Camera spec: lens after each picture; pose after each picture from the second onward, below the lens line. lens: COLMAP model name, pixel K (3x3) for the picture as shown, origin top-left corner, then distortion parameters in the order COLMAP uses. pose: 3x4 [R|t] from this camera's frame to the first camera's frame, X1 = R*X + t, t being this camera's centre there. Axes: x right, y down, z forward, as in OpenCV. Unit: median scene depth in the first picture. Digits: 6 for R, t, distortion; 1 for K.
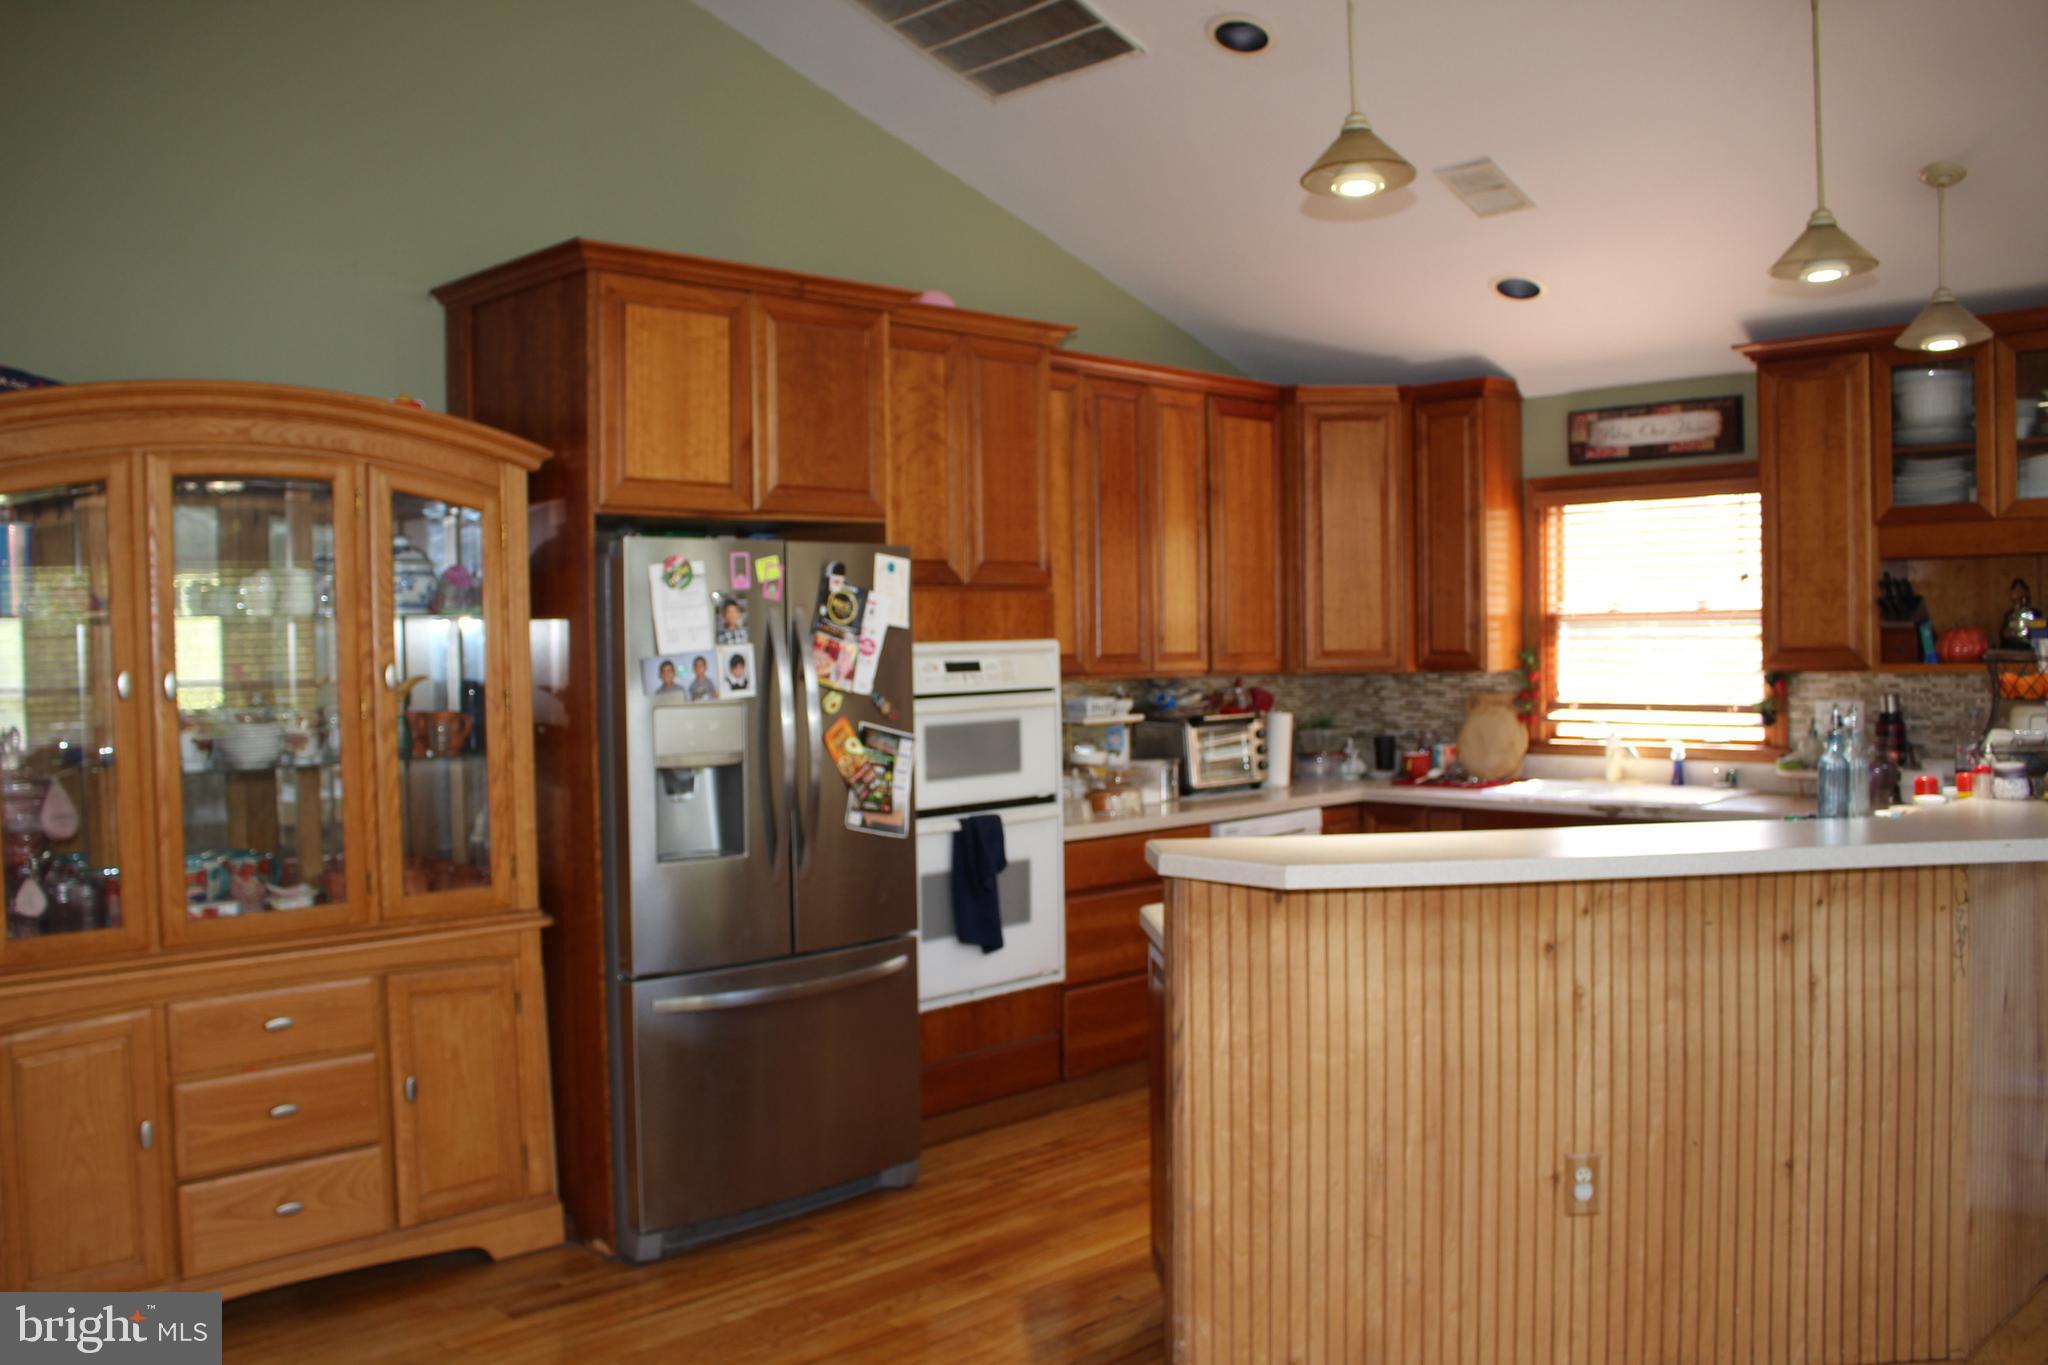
lens RADIAL K [[1744.5, 0, 989.2], [0, 1744.5, 689.3], [0, 0, 1]] dist [-0.159475, 0.133546]
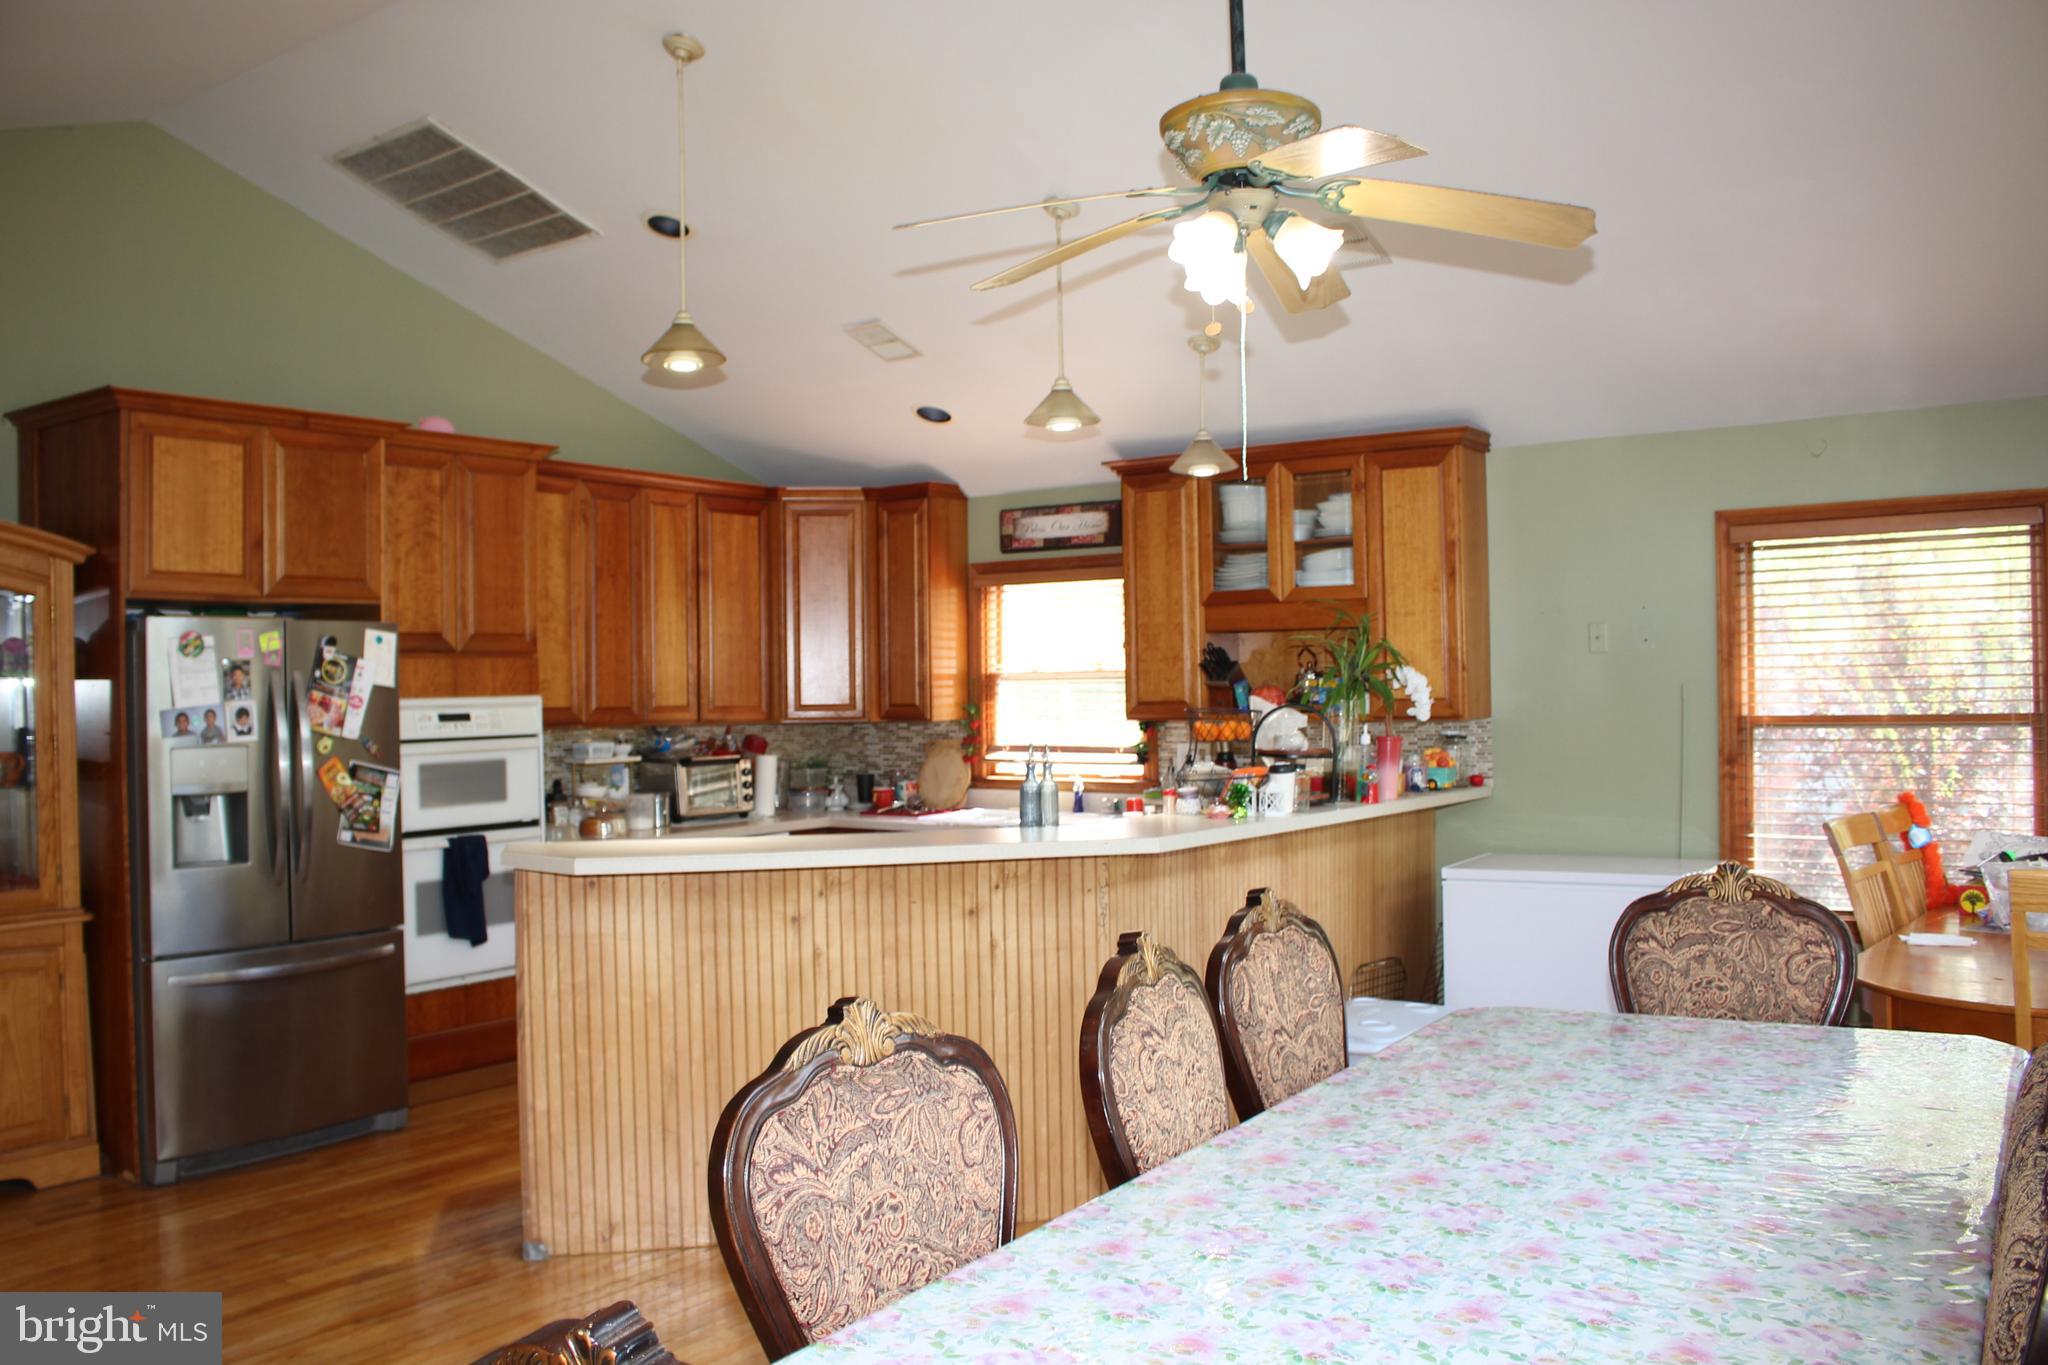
lens RADIAL K [[1687.9, 0, 986.8], [0, 1687.9, 690.6], [0, 0, 1]] dist [-0.160121, 0.129983]
pose [[0.986929, 0.002010, 0.161144, 0.196257], [0.002482, 0.999614, -0.027670, 0.002135], [-0.161138, 0.027708, 0.986543, -0.280994]]
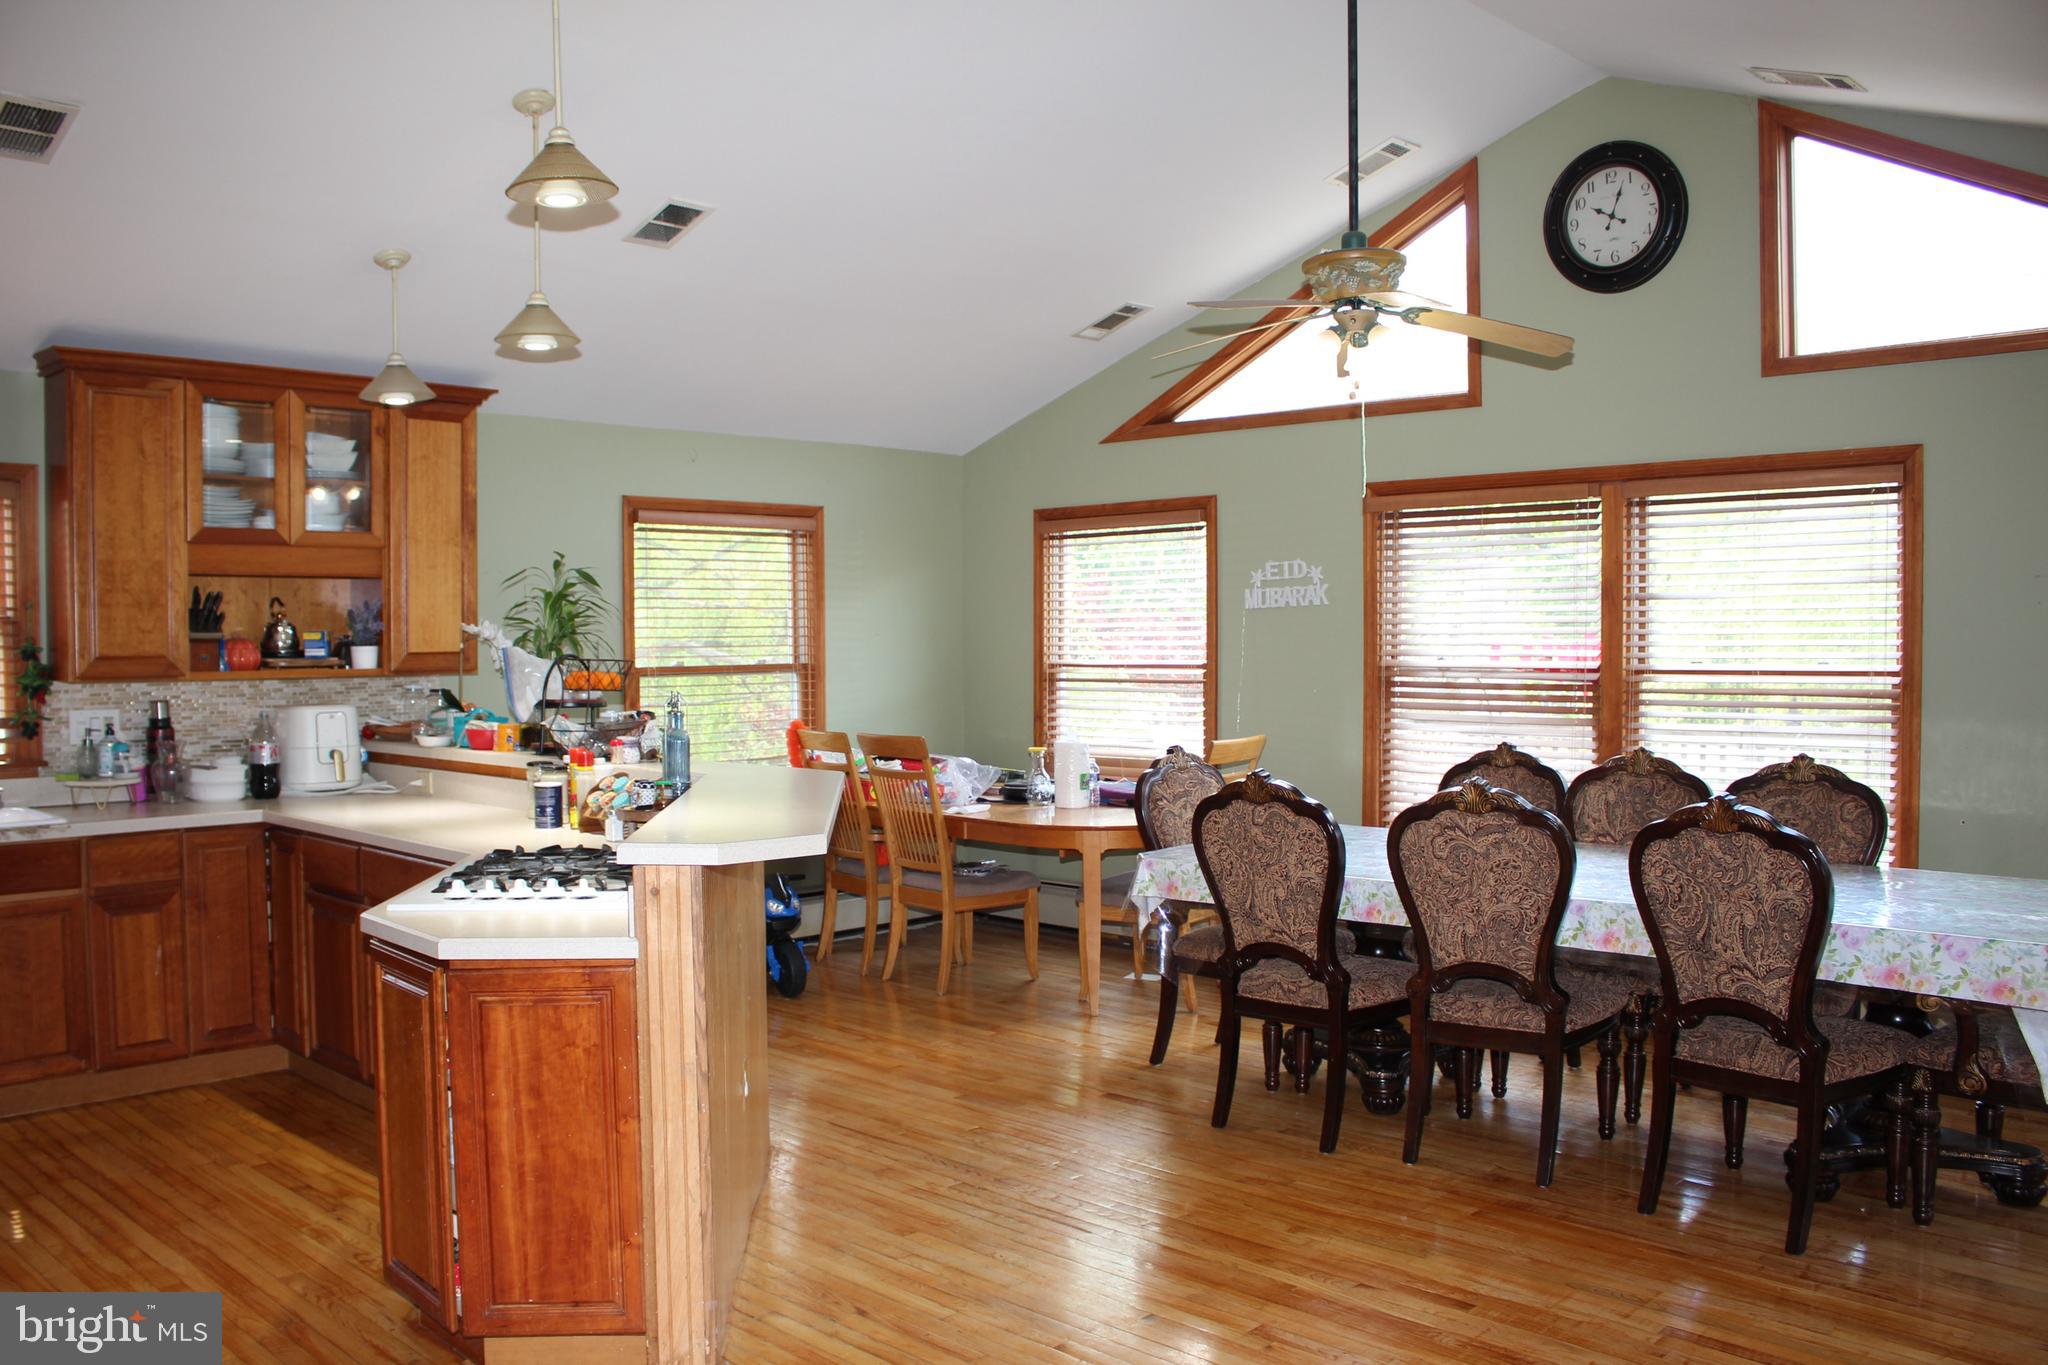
lens RADIAL K [[1687.9, 0, 986.8], [0, 1687.9, 690.6], [0, 0, 1]] dist [-0.160121, 0.129983]
pose [[-0.018826, -0.012707, 0.999742, -0.642325], [0.031880, 0.999403, 0.013303, -0.001148], [-0.999314, 0.032122, -0.018410, 0.631575]]
